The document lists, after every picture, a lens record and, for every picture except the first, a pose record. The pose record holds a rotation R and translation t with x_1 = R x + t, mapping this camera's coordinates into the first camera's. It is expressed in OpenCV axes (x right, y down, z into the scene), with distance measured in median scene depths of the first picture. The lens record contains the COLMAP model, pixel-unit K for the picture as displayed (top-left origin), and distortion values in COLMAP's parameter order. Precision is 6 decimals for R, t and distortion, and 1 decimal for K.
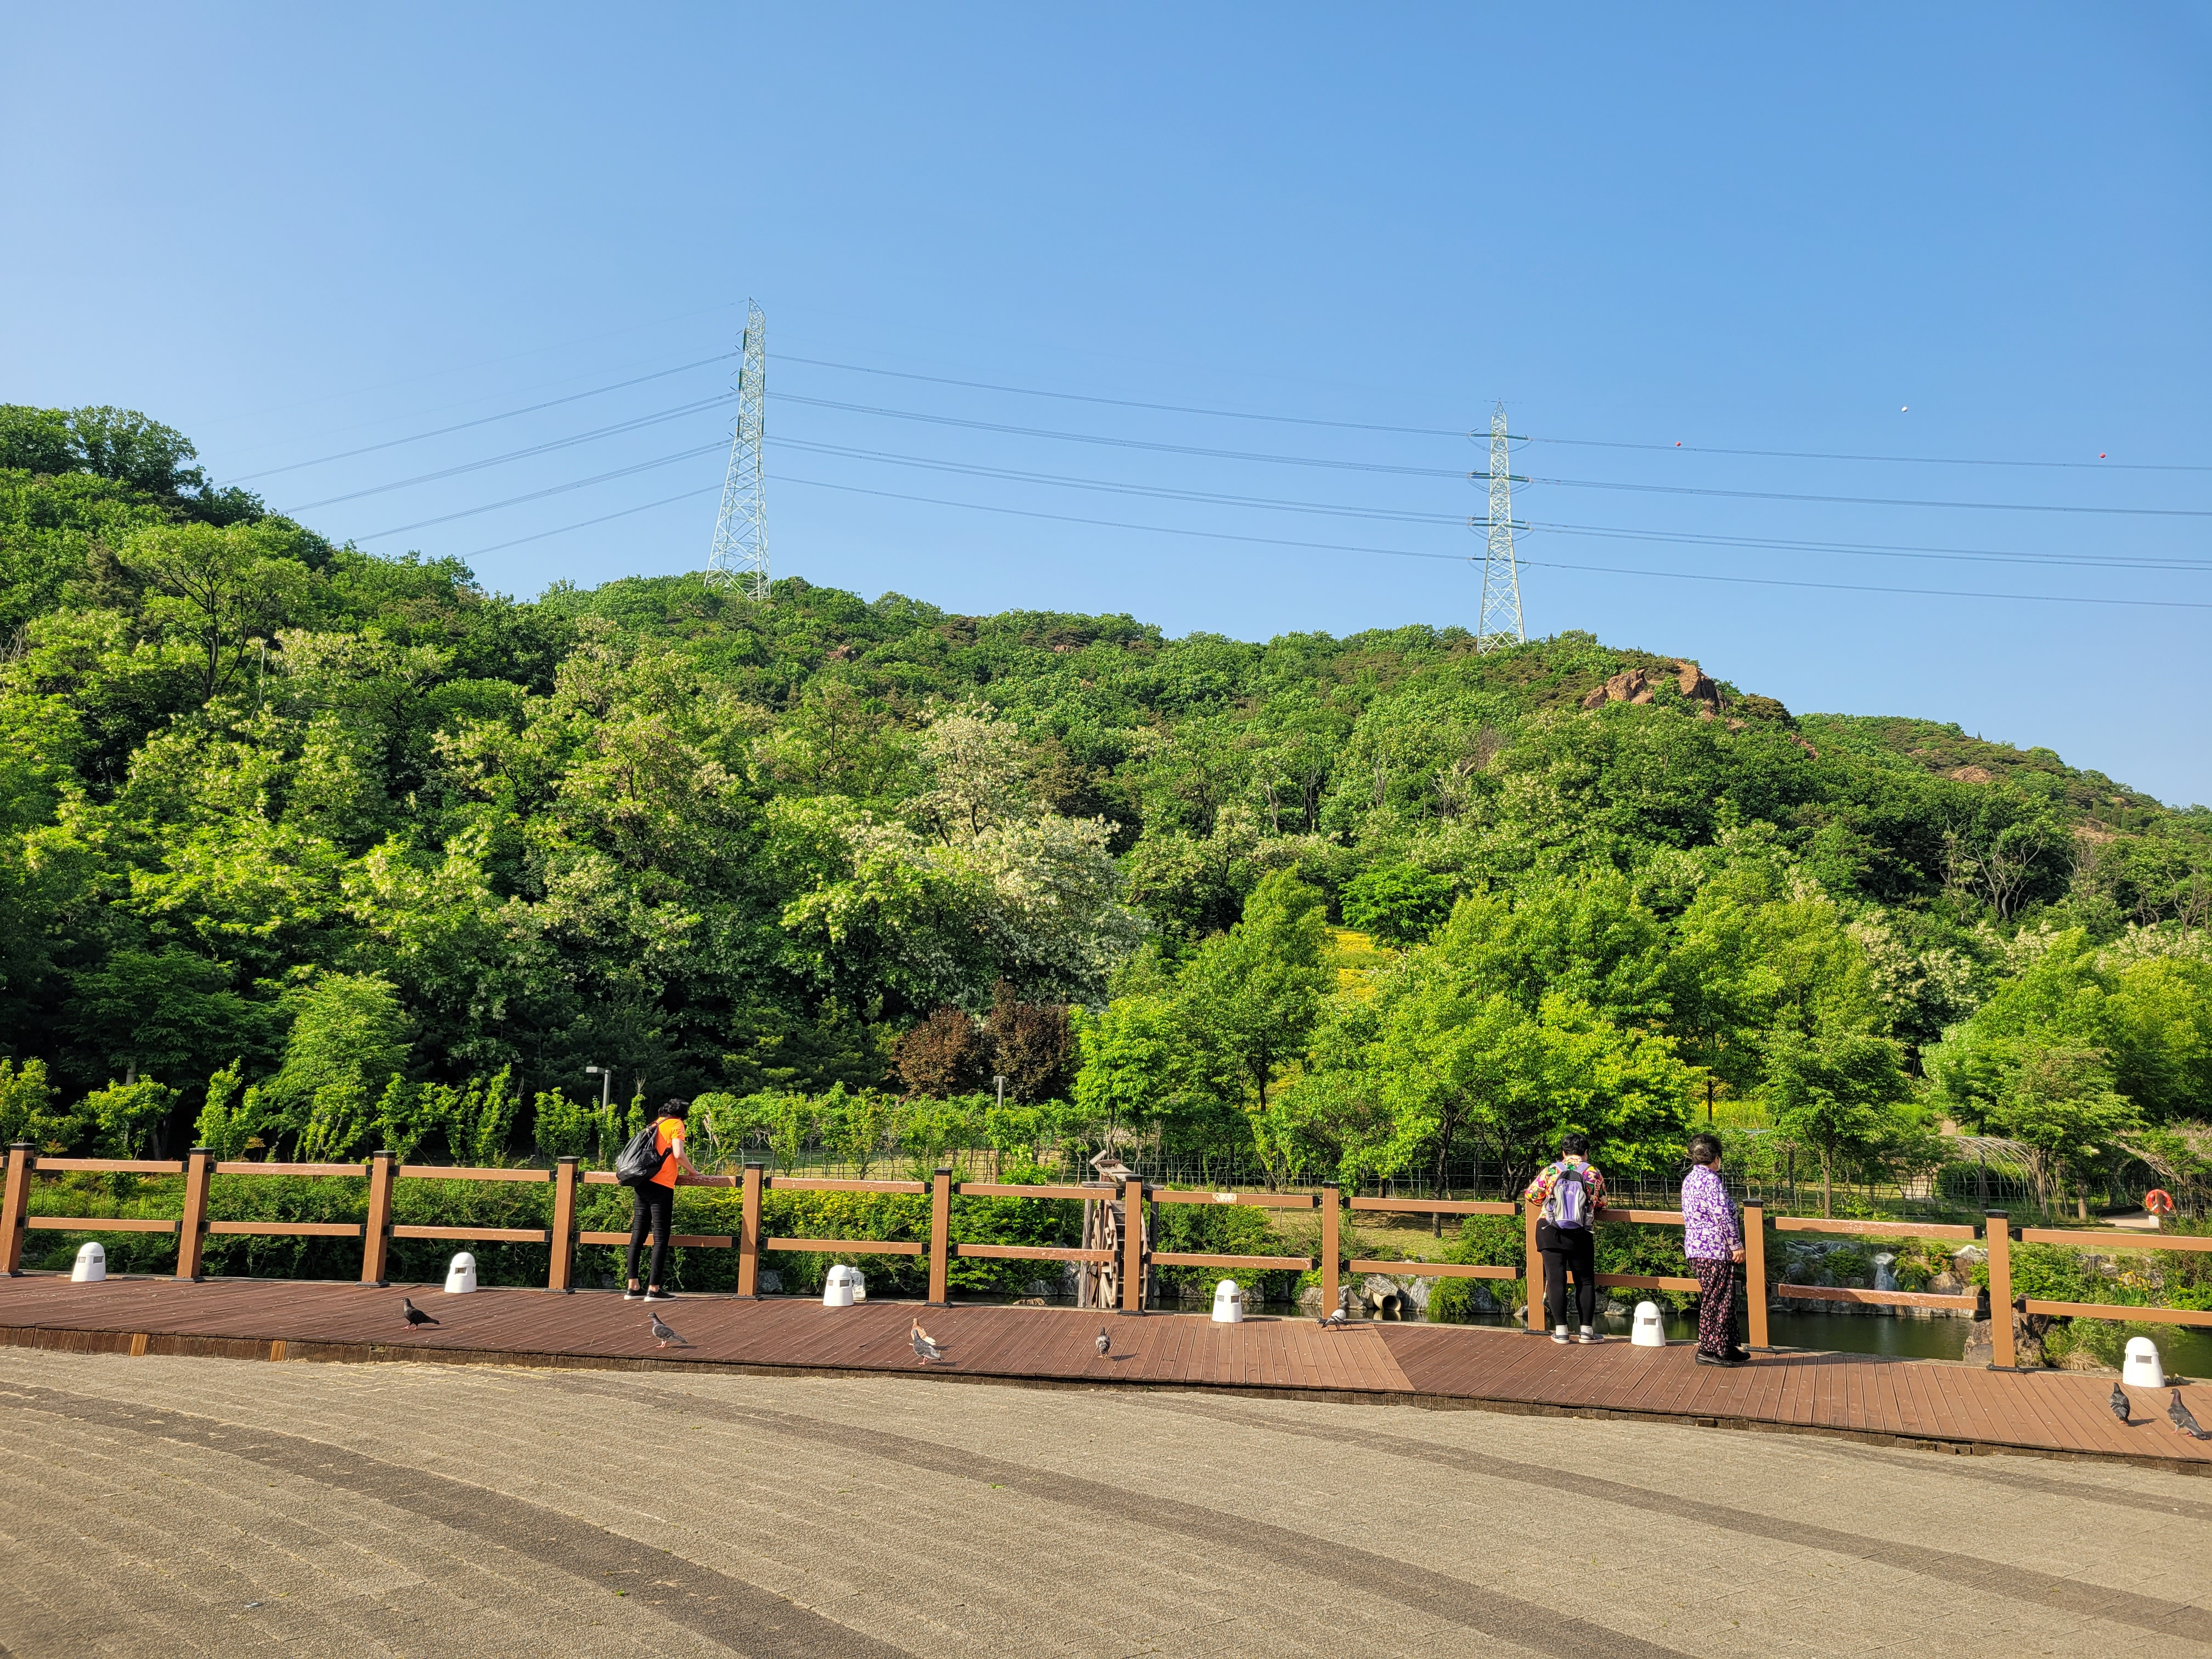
lens RADIAL K [[1640.7, 0, 1089.0], [0, 1640.7, 833.8], [0, 0, 1]] dist [0.046594, -0.025040]
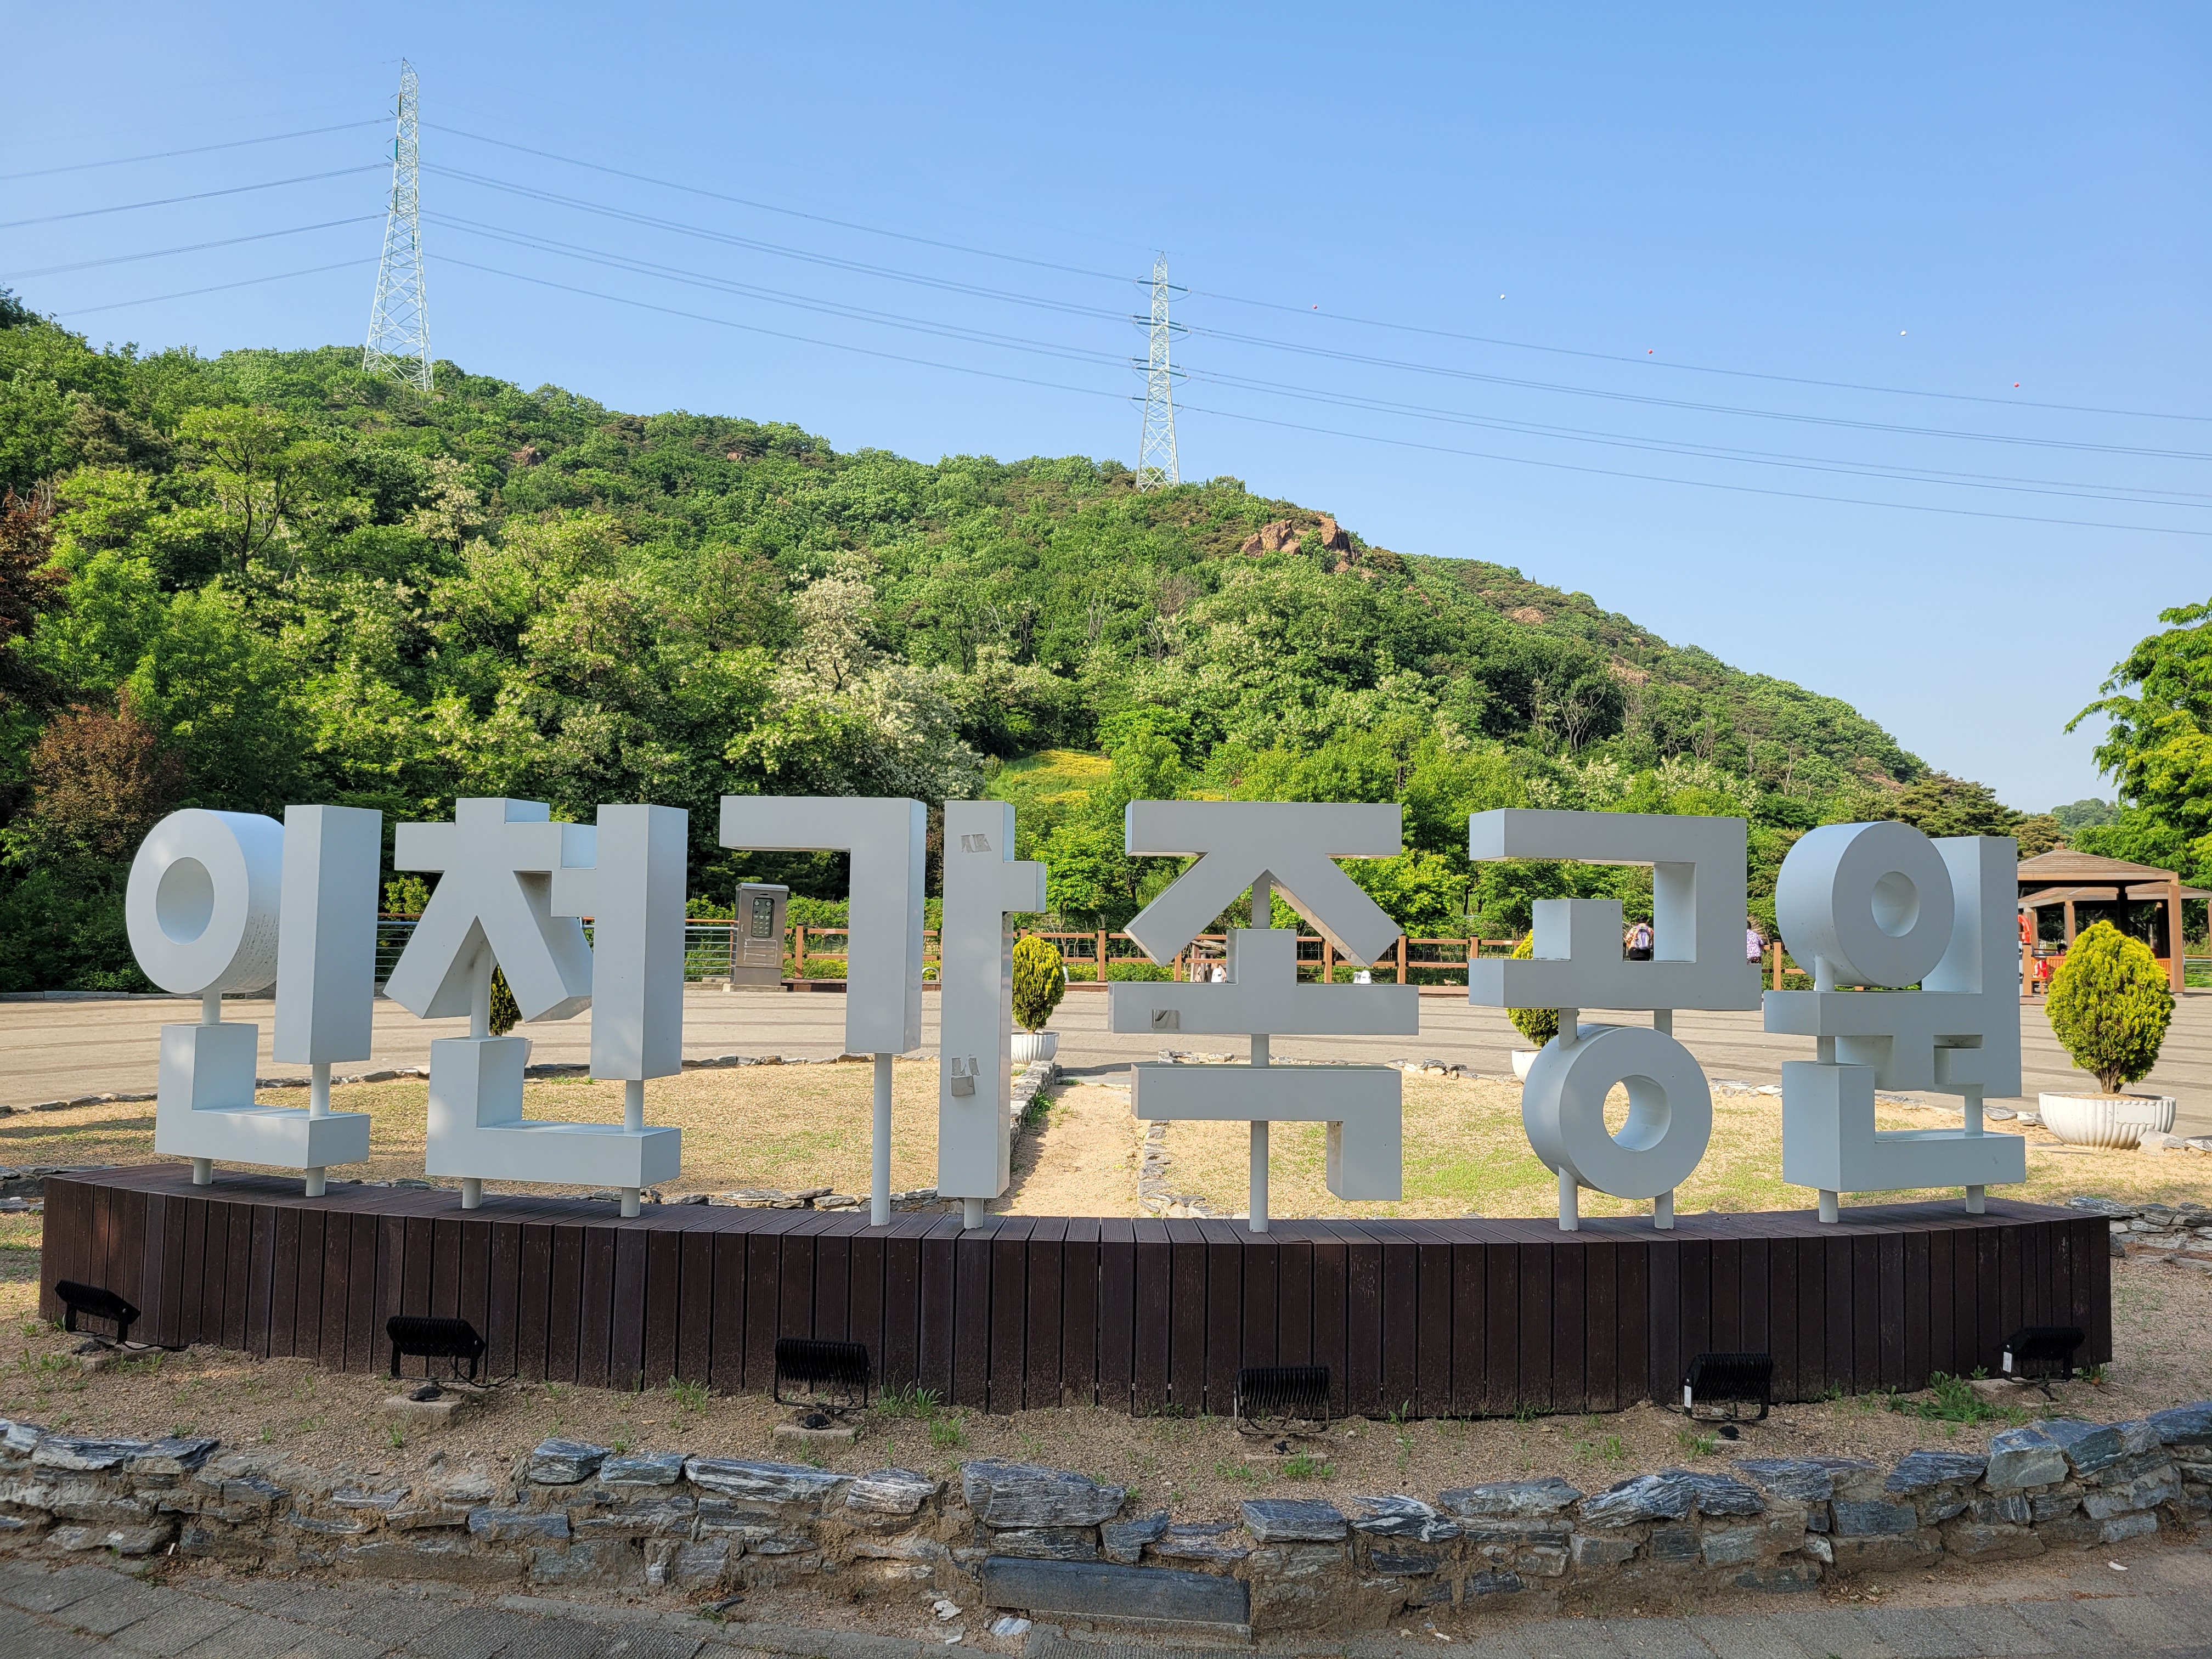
lens RADIAL K [[1640.7, 0, 1104.2], [0, 1640.7, 827.9], [0, 0, 1]] dist [0.046594, -0.025040]
pose [[0.966867, 0.002514, 0.255269, -0.135170], [-0.033229, 0.992684, 0.116082, -0.027073], [-0.253109, -0.120718, 0.959877, -0.147841]]
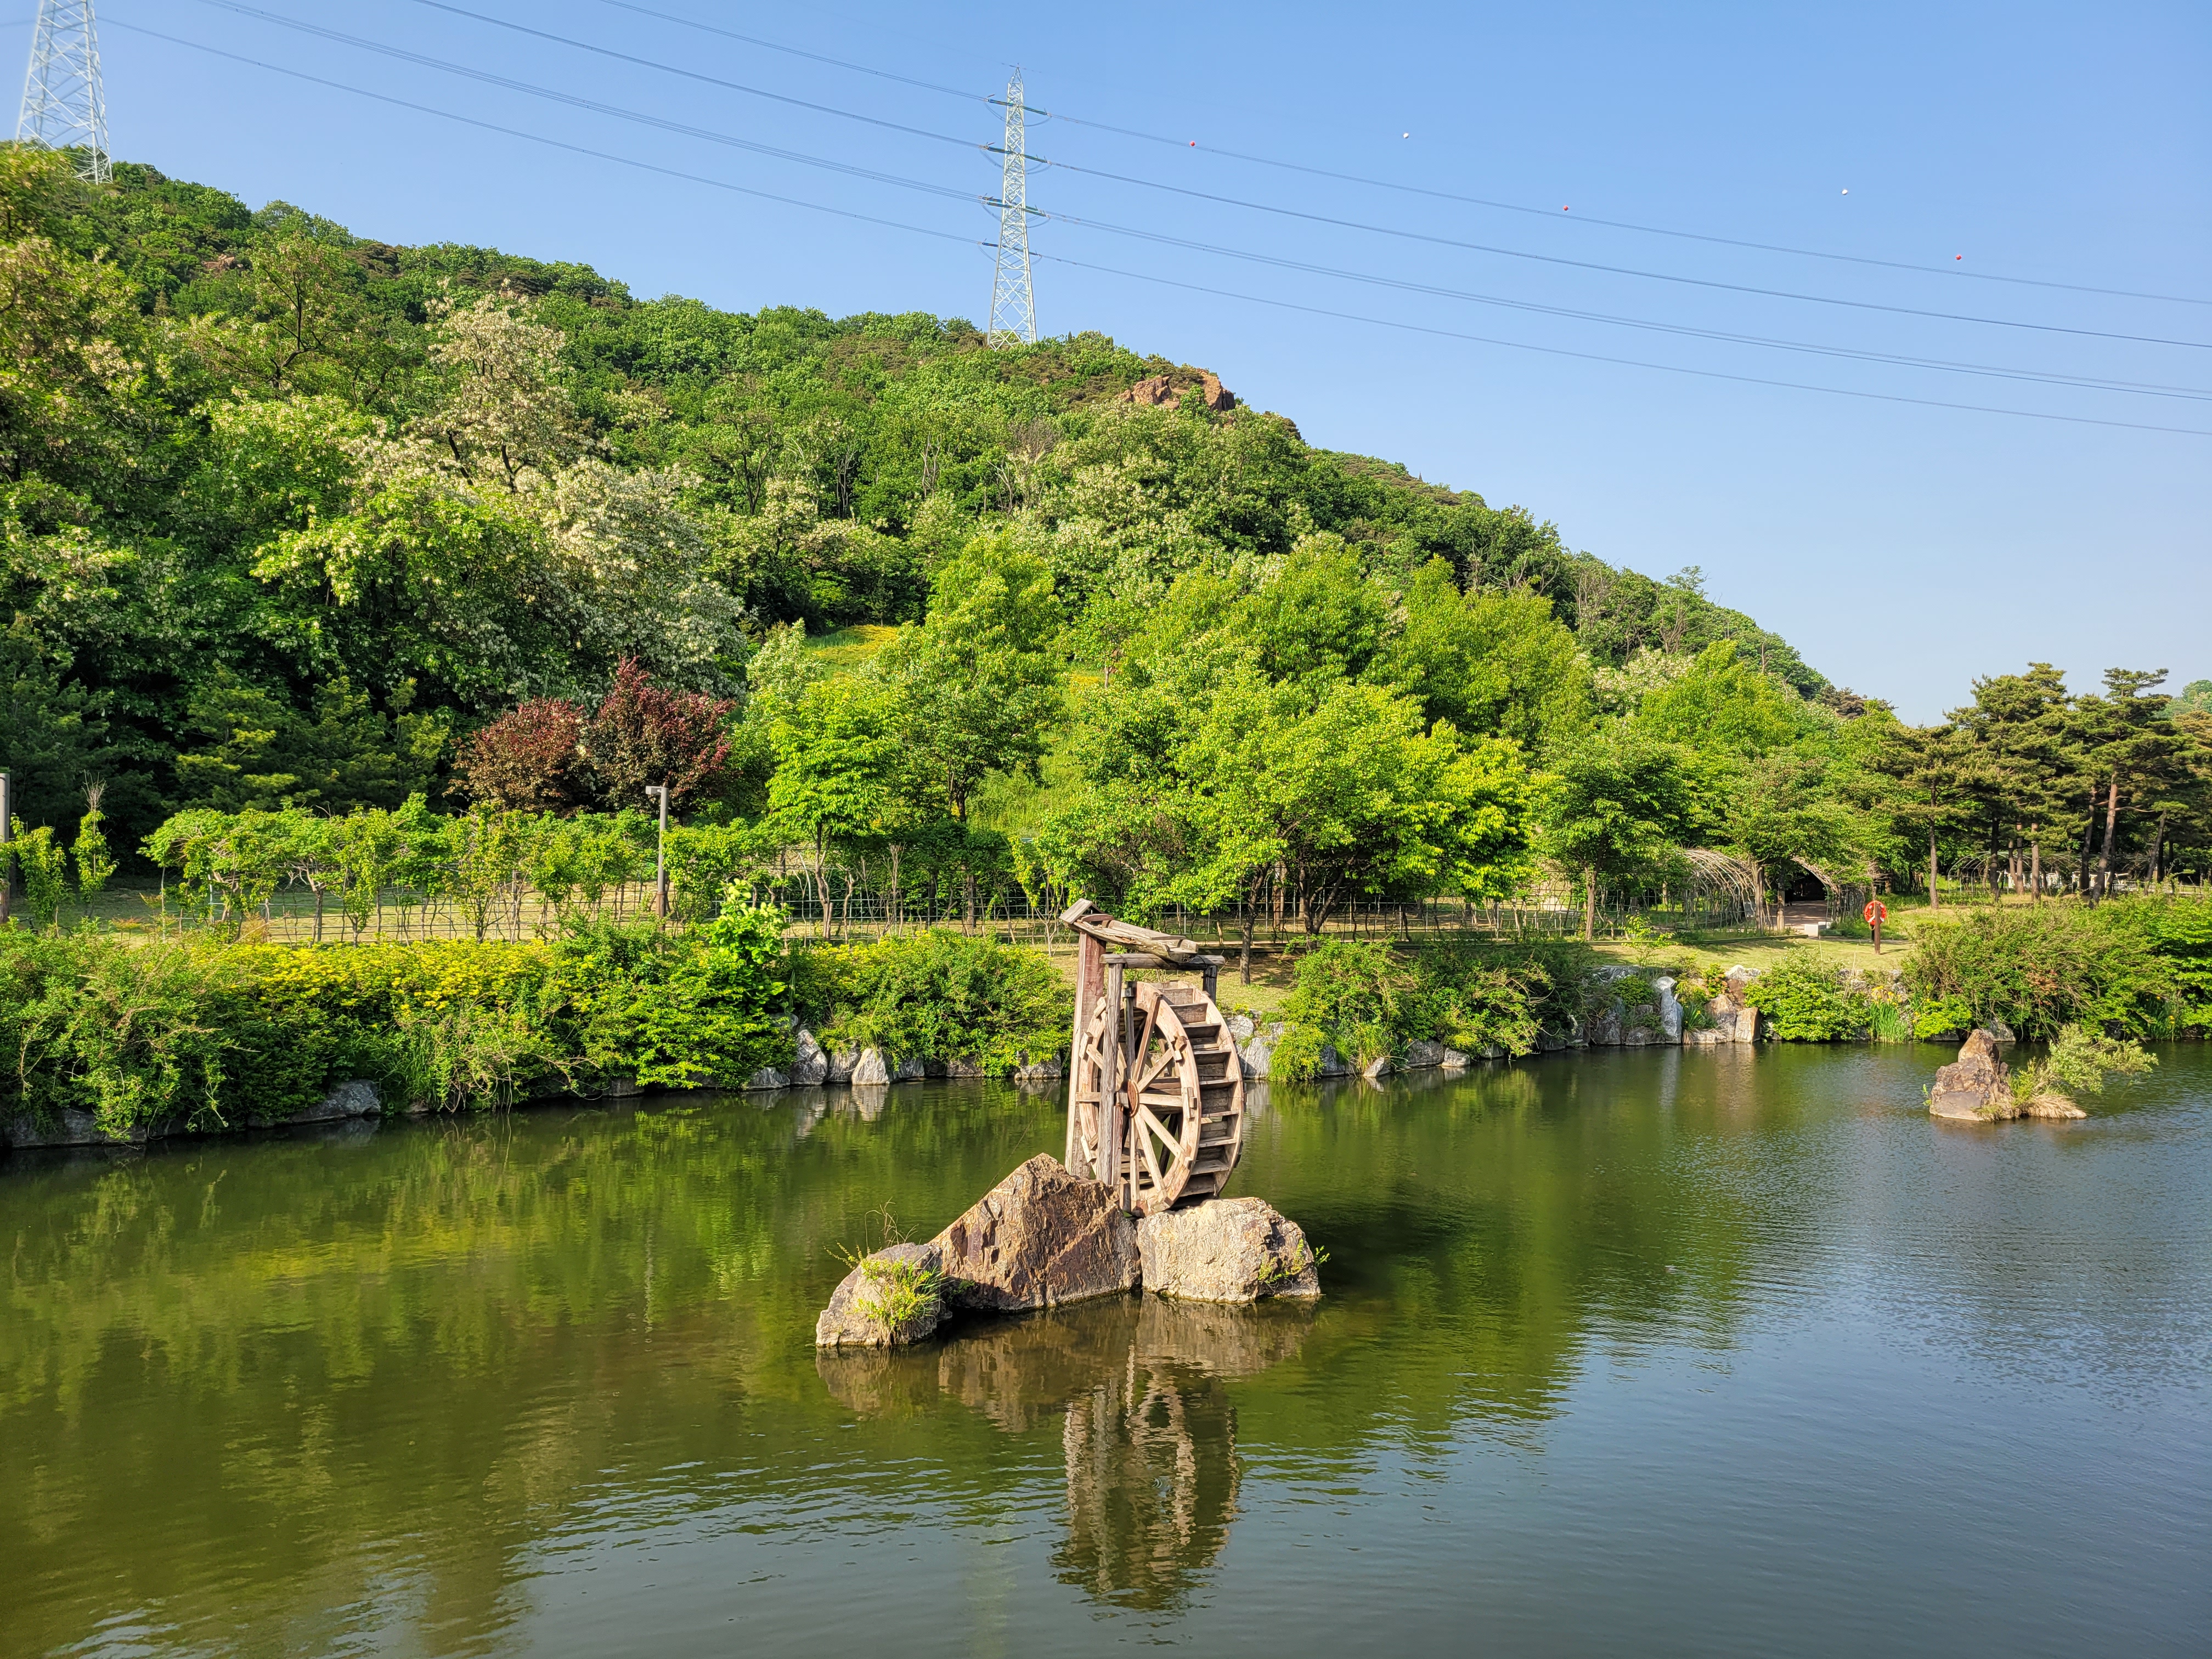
lens RADIAL K [[1640.7, 0, 1112.7], [0, 1640.7, 832.6], [0, 0, 1]] dist [0.046594, -0.025040]
pose [[0.938601, -0.007088, 0.344932, -0.052262], [-0.051625, 0.985647, 0.160733, 0.018703], [-0.341120, -0.168671, 0.924763, 0.118645]]
